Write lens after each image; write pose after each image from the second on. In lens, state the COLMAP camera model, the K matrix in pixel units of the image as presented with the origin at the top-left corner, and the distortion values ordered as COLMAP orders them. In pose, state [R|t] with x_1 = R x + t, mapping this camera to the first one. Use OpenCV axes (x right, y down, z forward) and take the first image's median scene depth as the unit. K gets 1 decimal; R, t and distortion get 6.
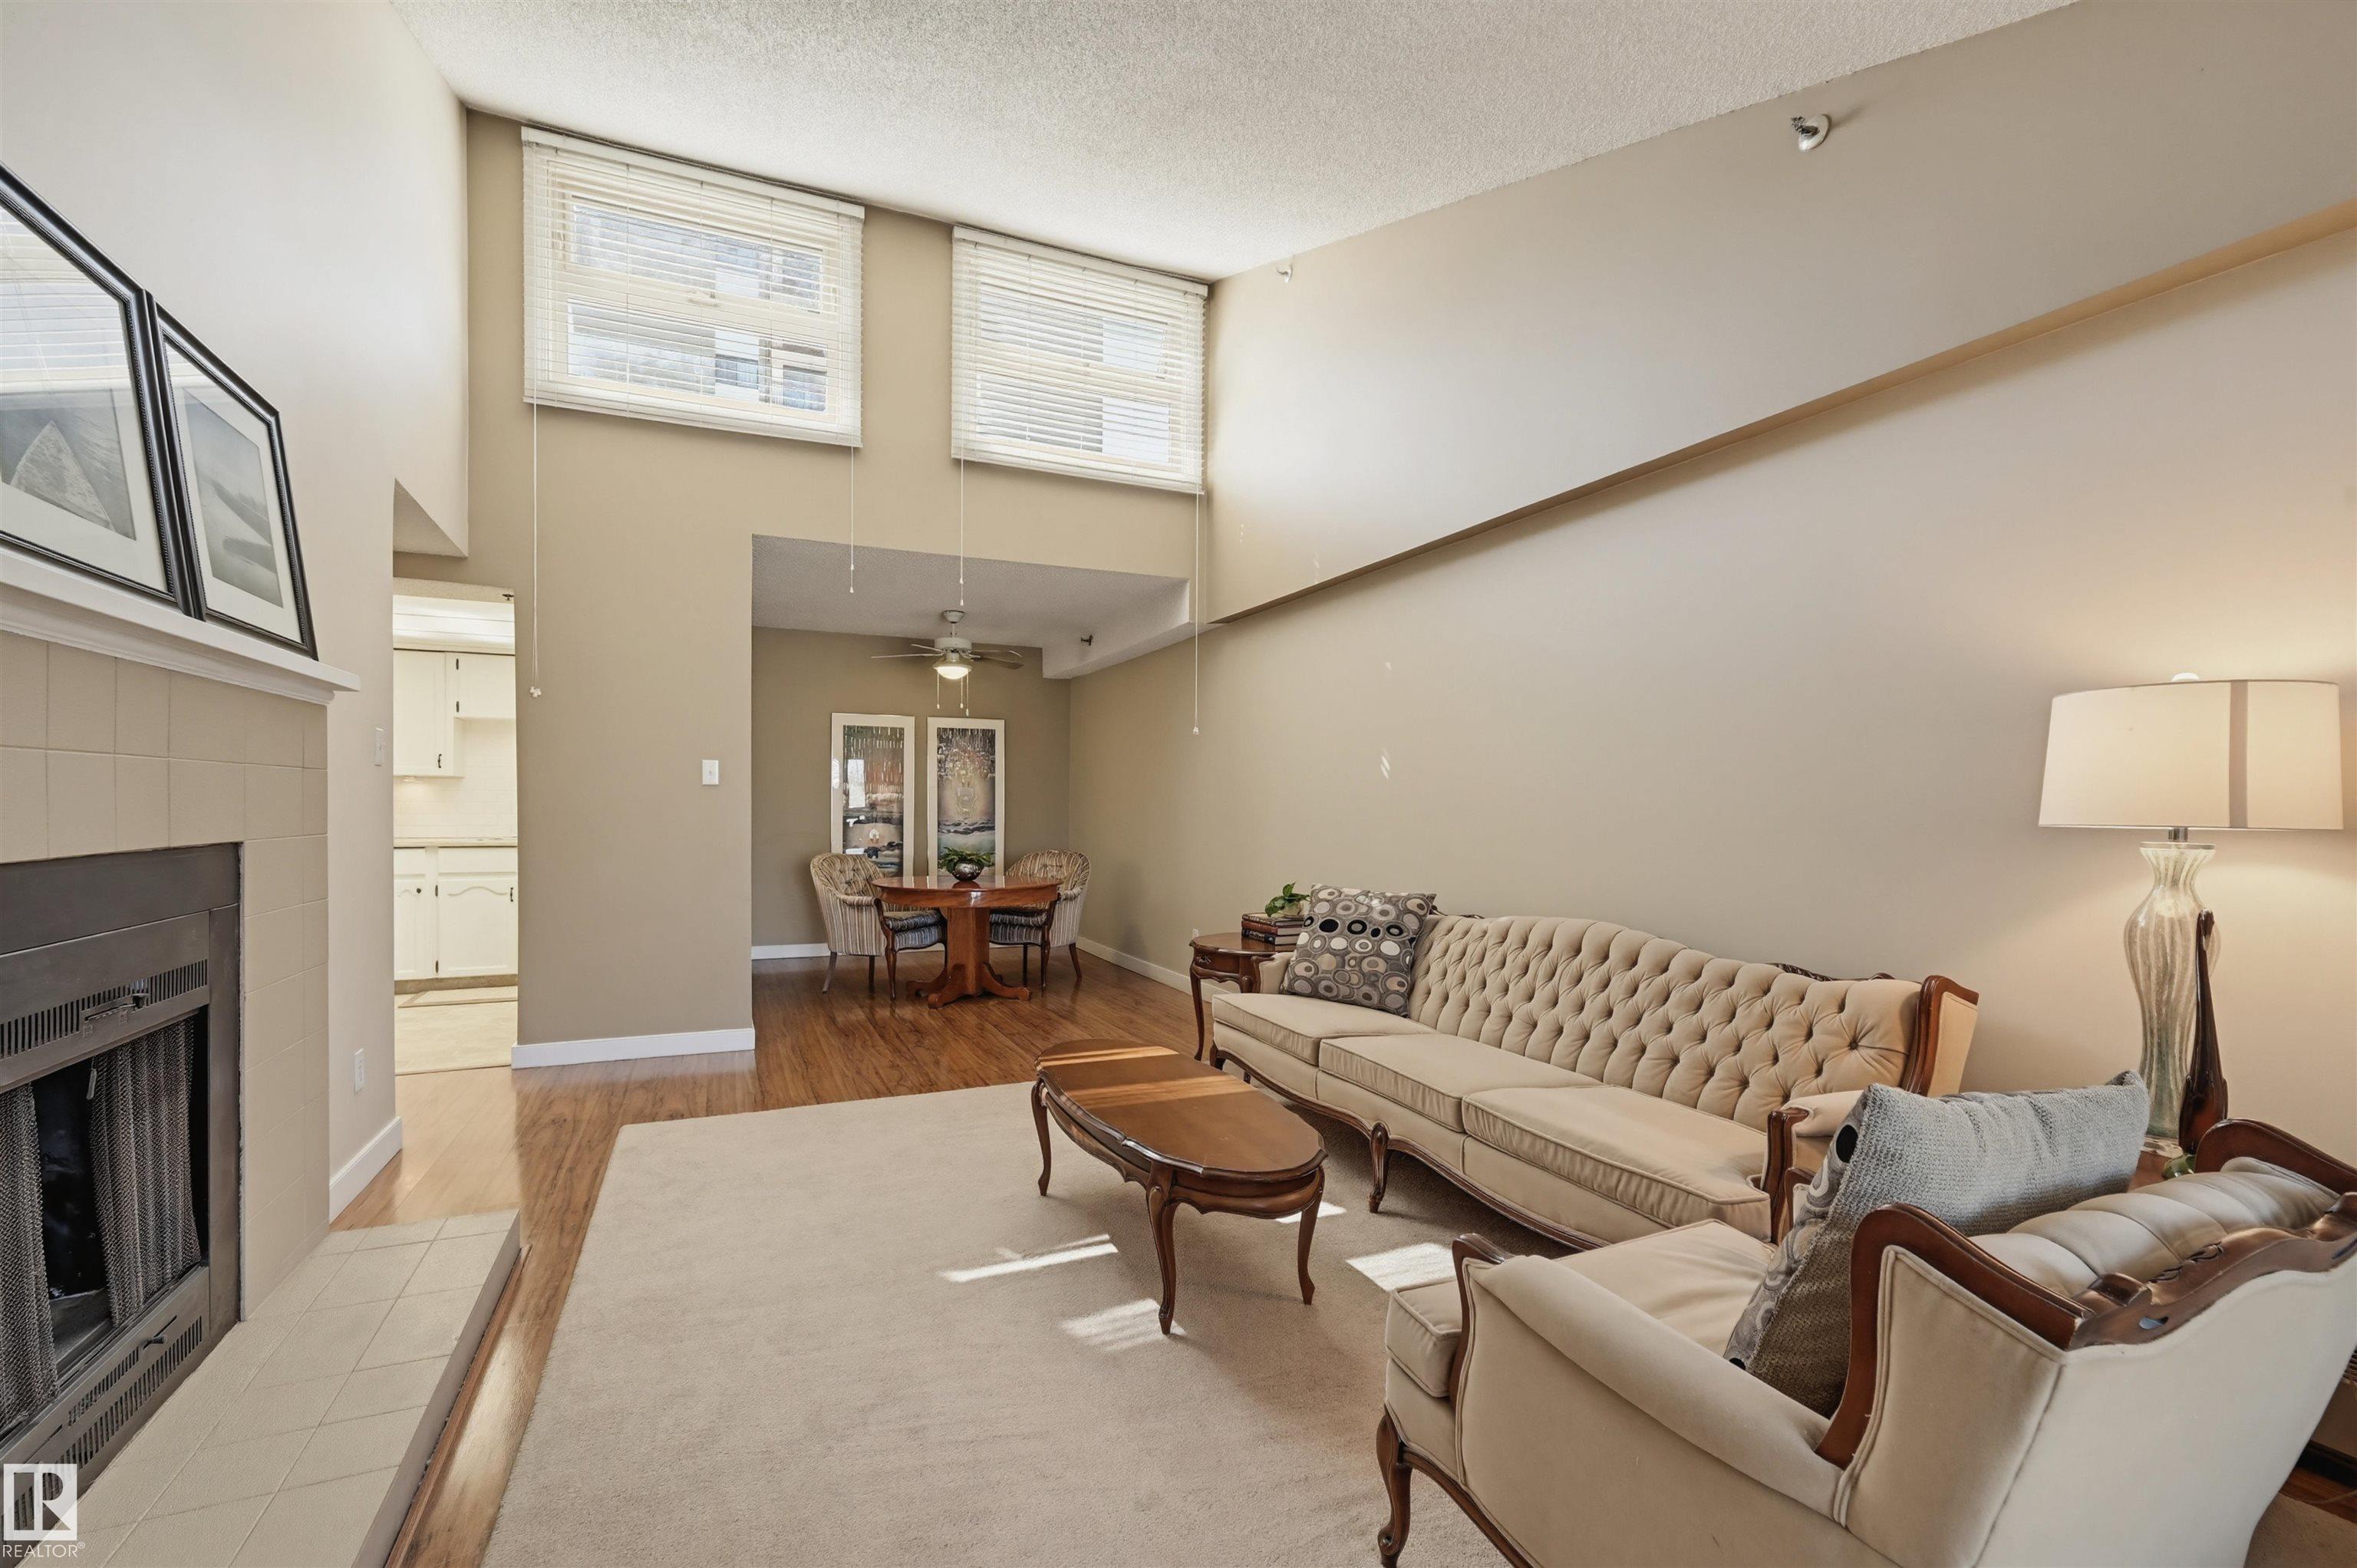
lens RADIAL K [[1038.9, 0, 1174.6], [0, 1038.9, 821.0], [0, 0, 1]] dist [-0.000204, -0.000051]
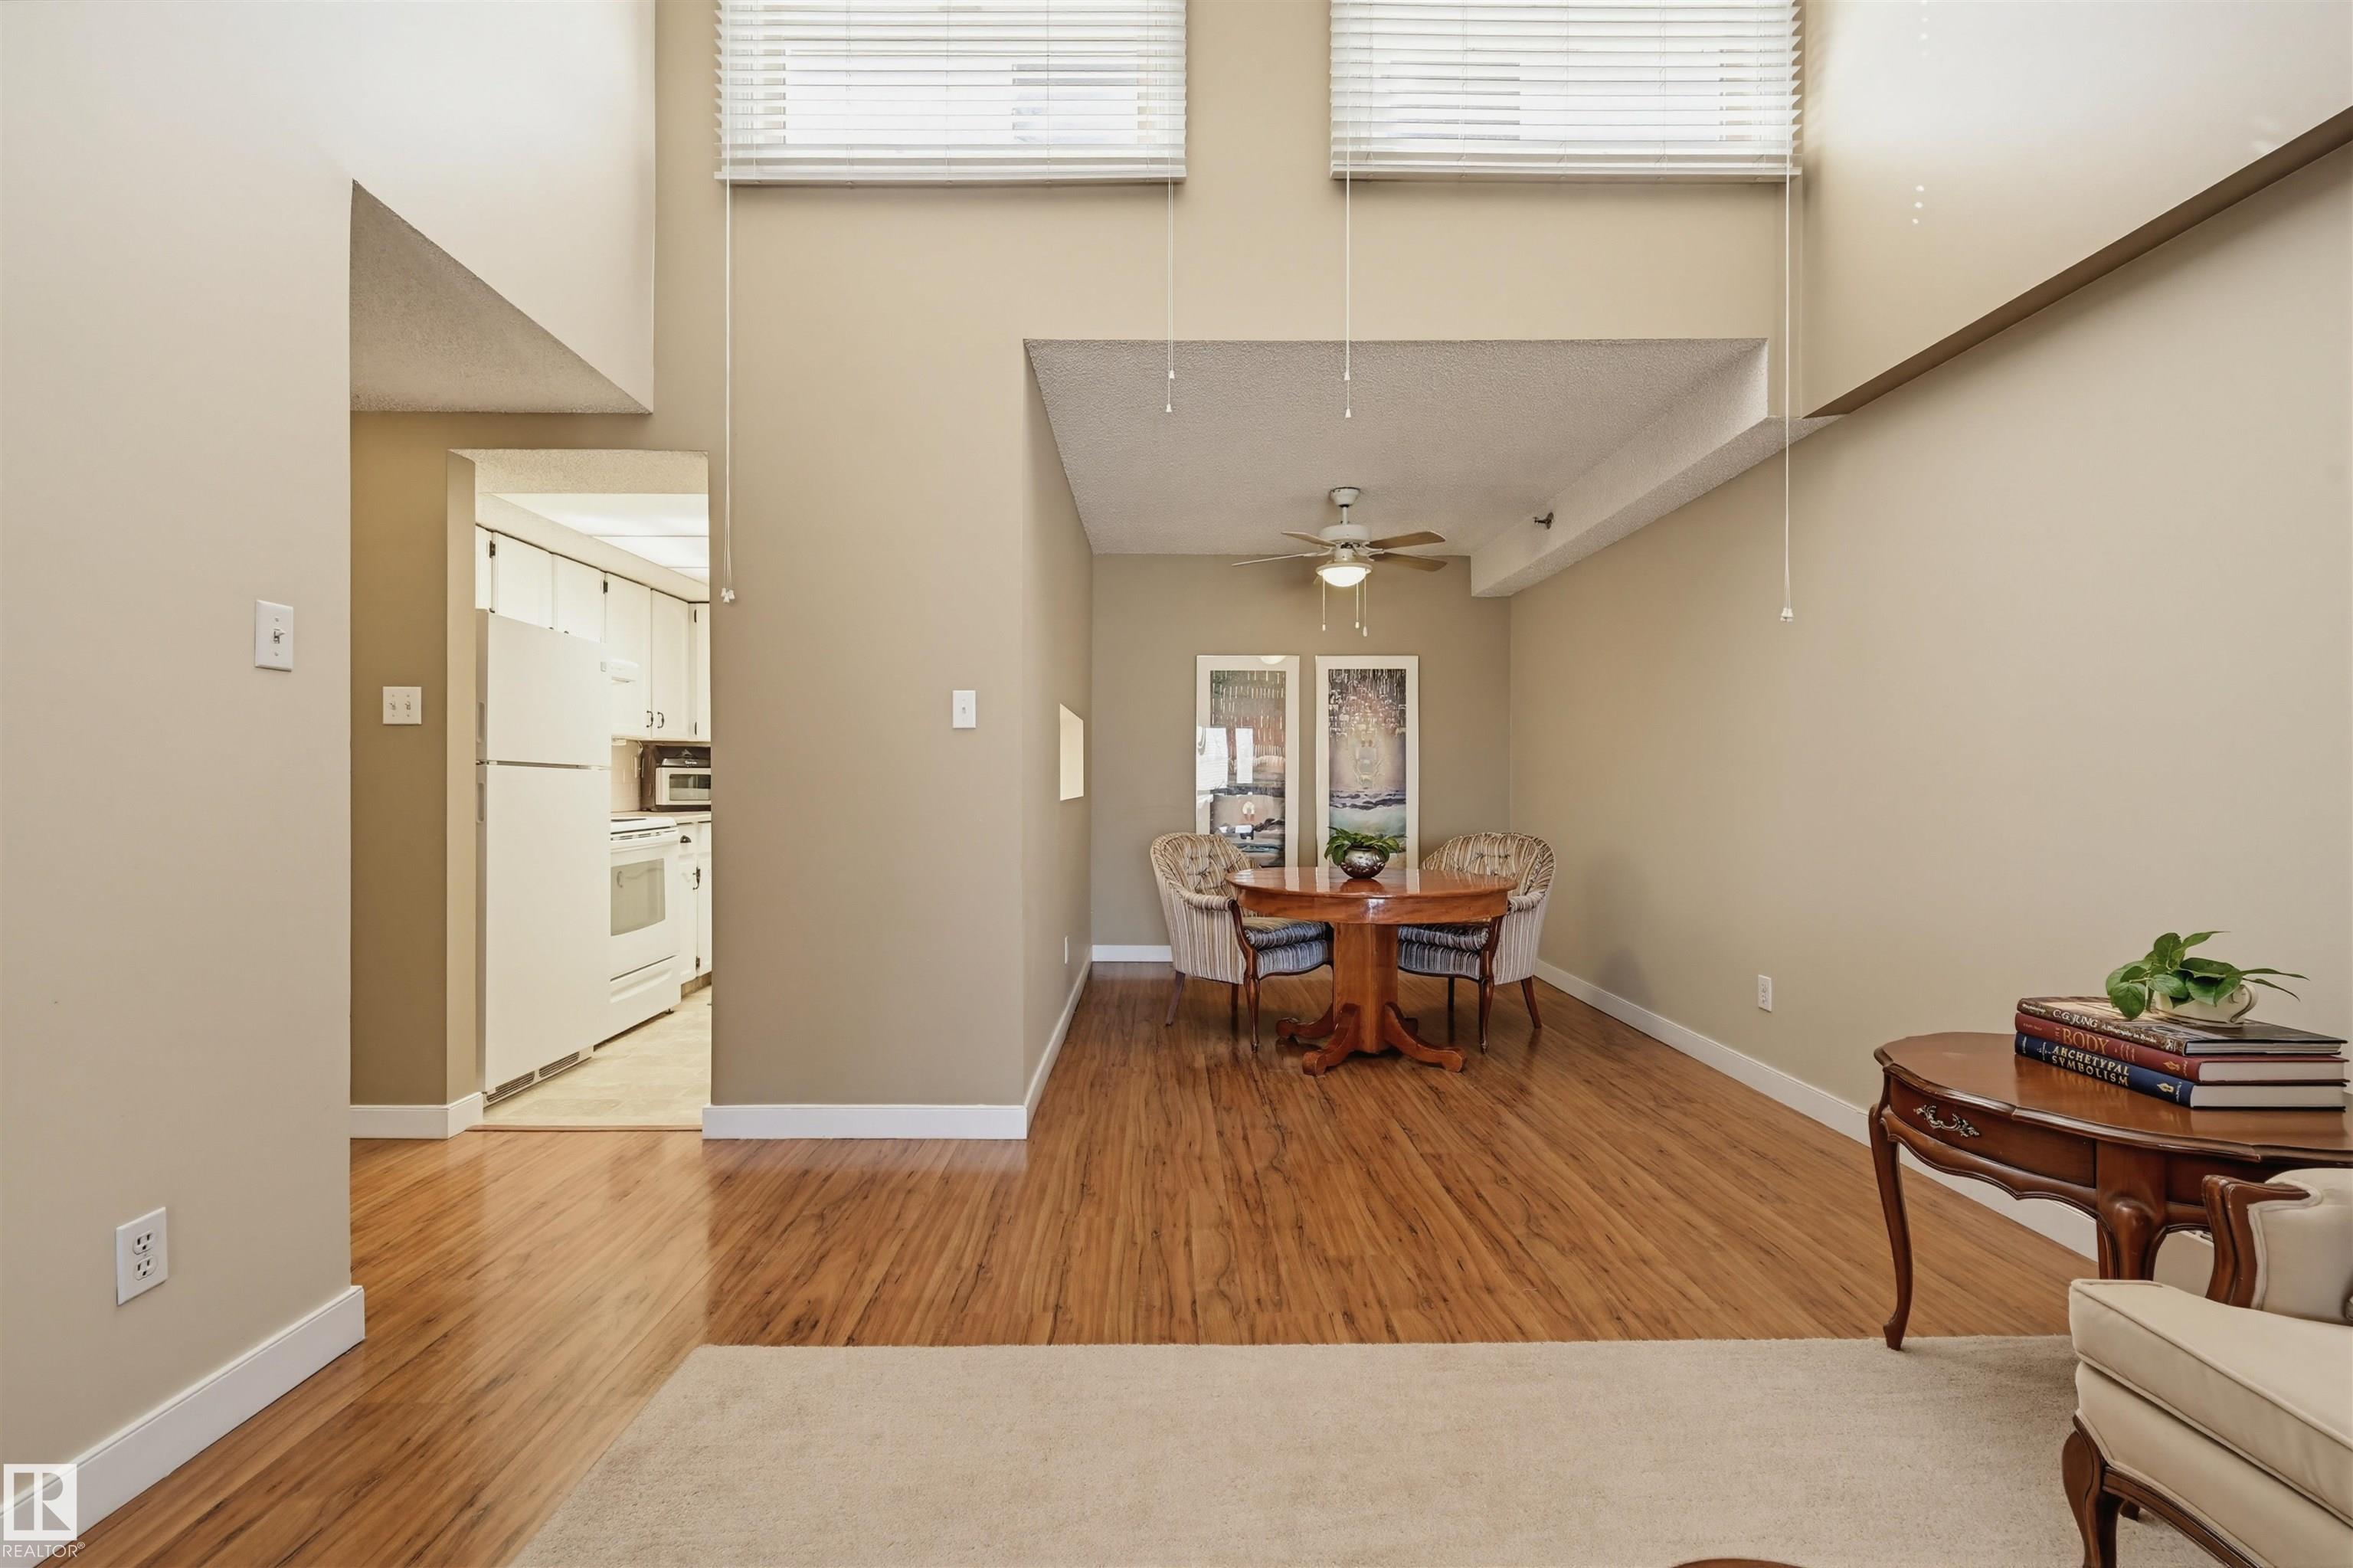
lens RADIAL K [[982.4, 0, 1163.9], [0, 982.4, 788.8], [0, 0, 1]] dist [0.001078, 0.000159]
pose [[0.916198, -0.004638, -0.400699, -0.063305], [-0.000271, 0.999926, -0.012193, 0.008269], [0.400726, 0.011279, 0.916129, 0.364594]]
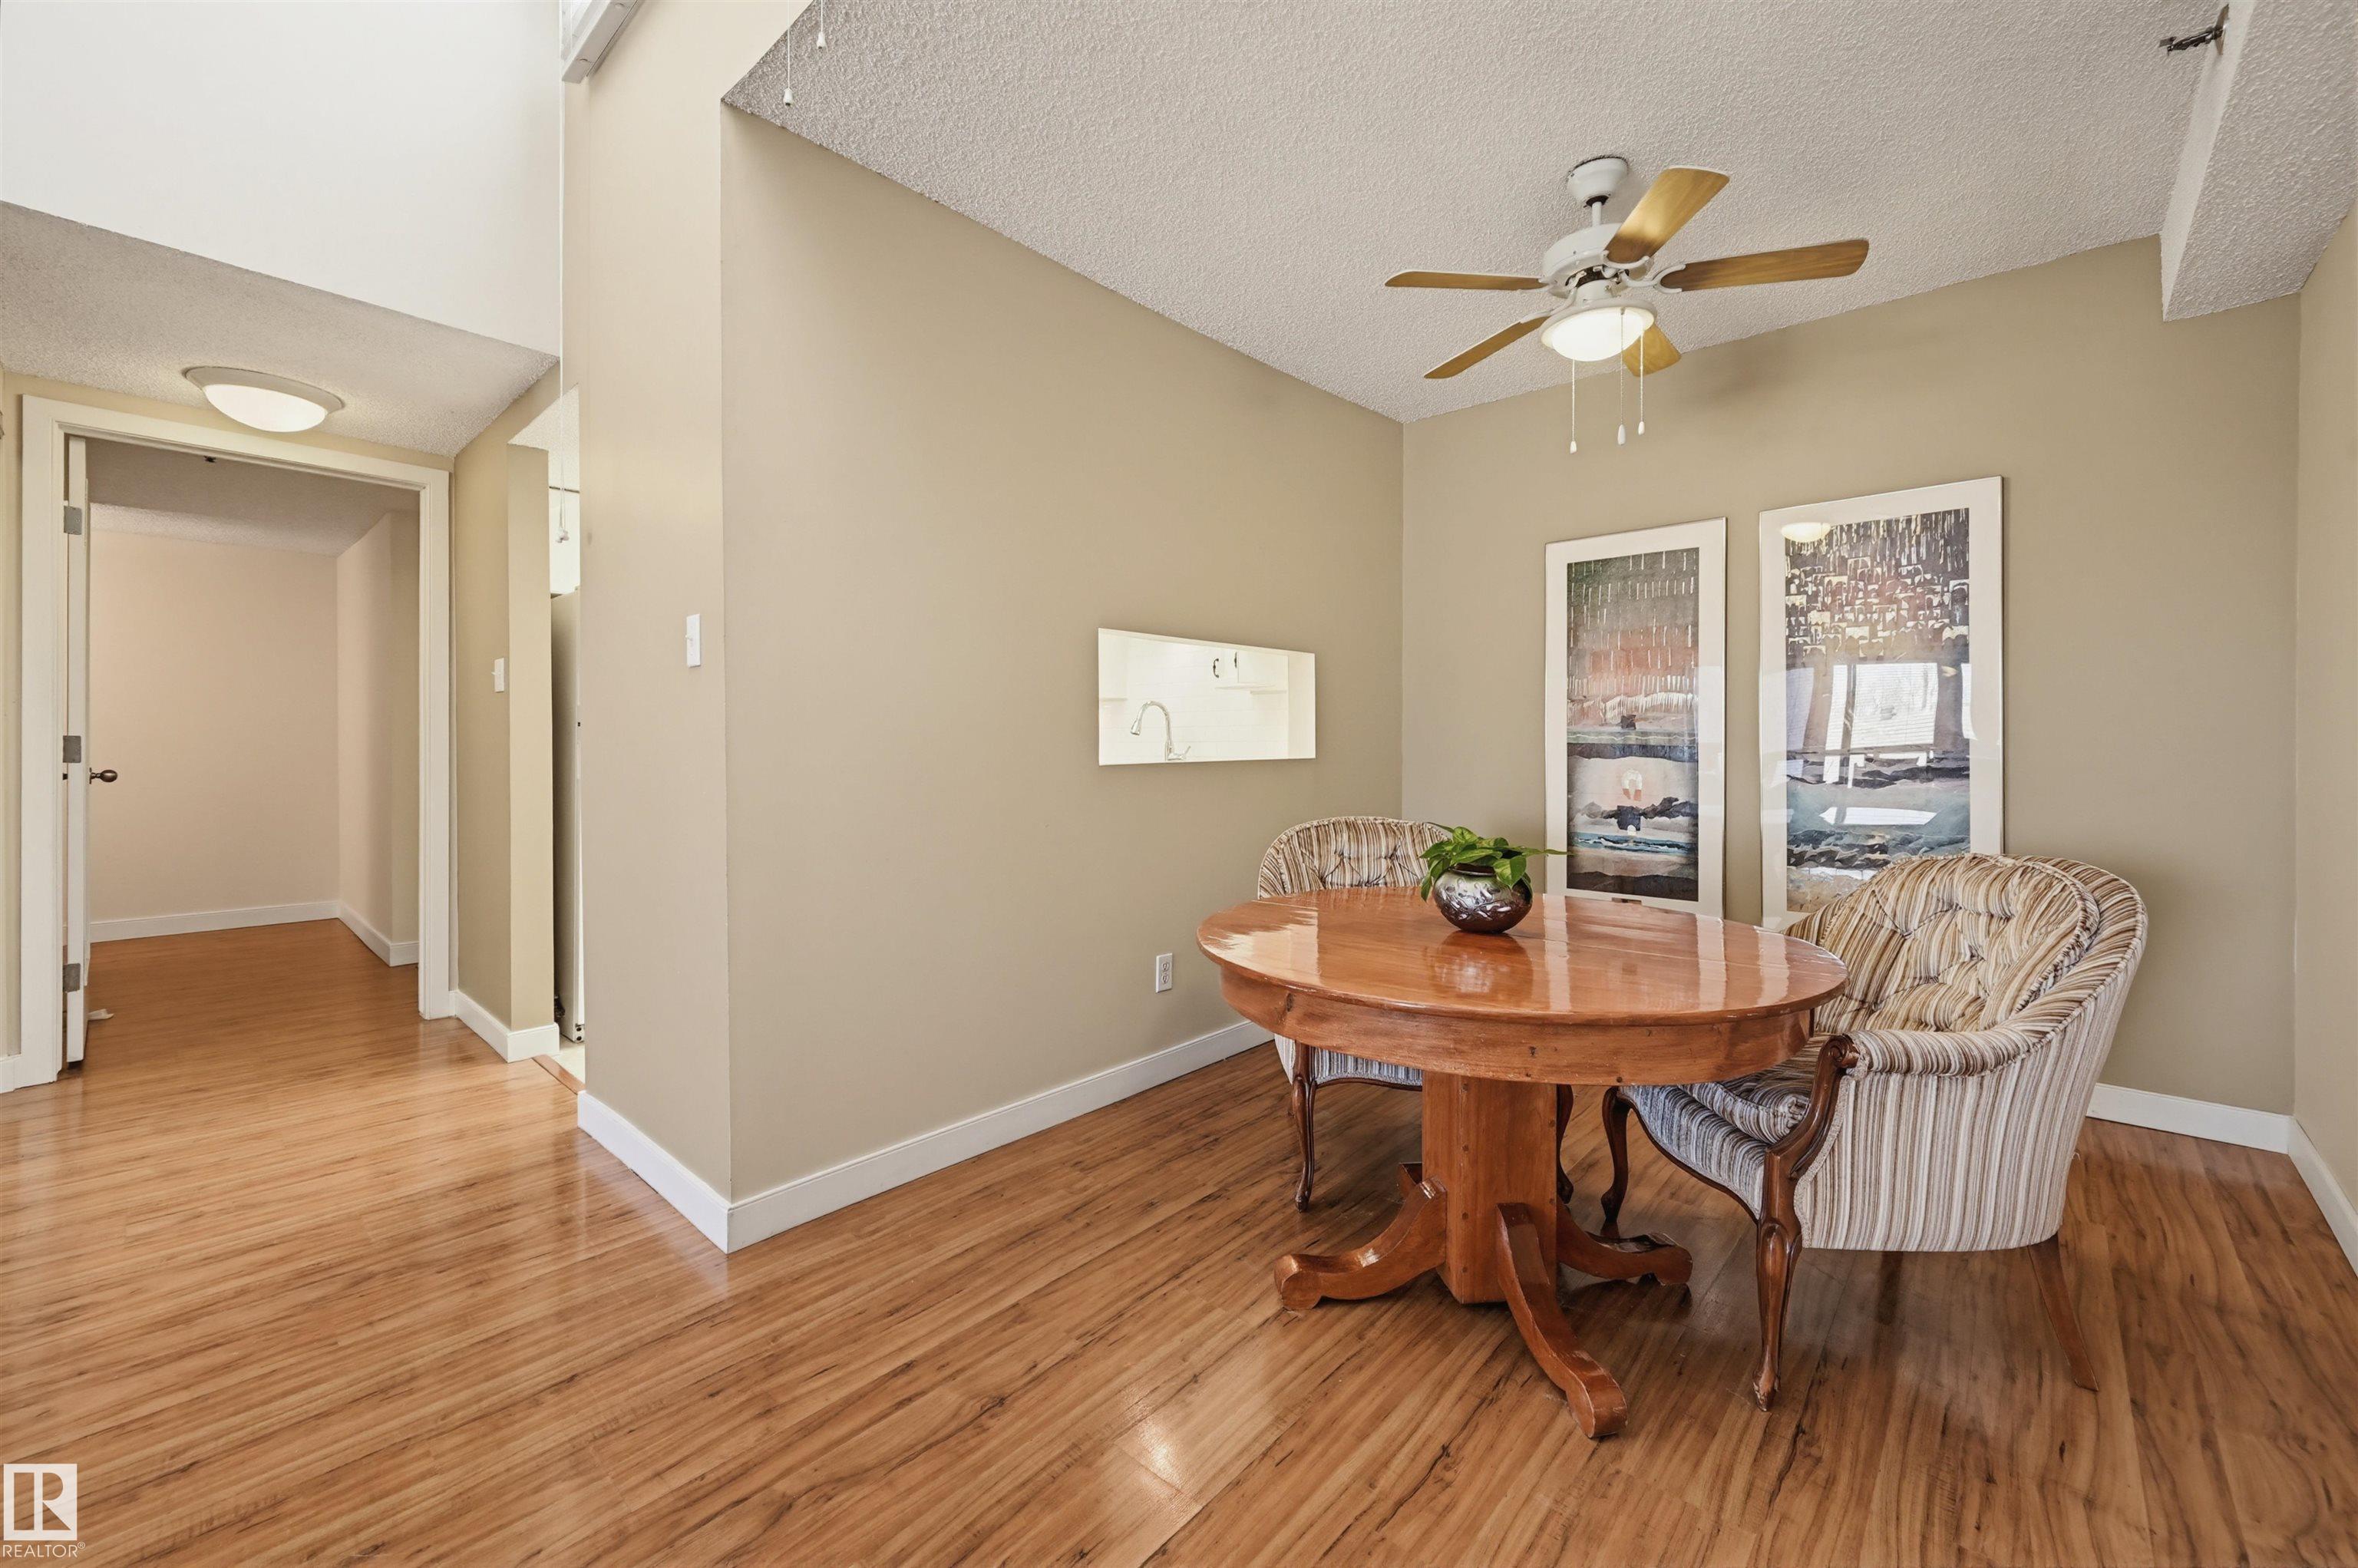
lens RADIAL K [[936.7, 0, 1179.5], [0, 936.7, 756.2], [0, 0, 1]] dist [-0.000140, -0.000108]
pose [[0.398235, 0.001876, -0.917282, 0.028525], [-0.009487, 0.999953, -0.002074, 0.005188], [0.917234, 0.009528, 0.398234, 0.776869]]
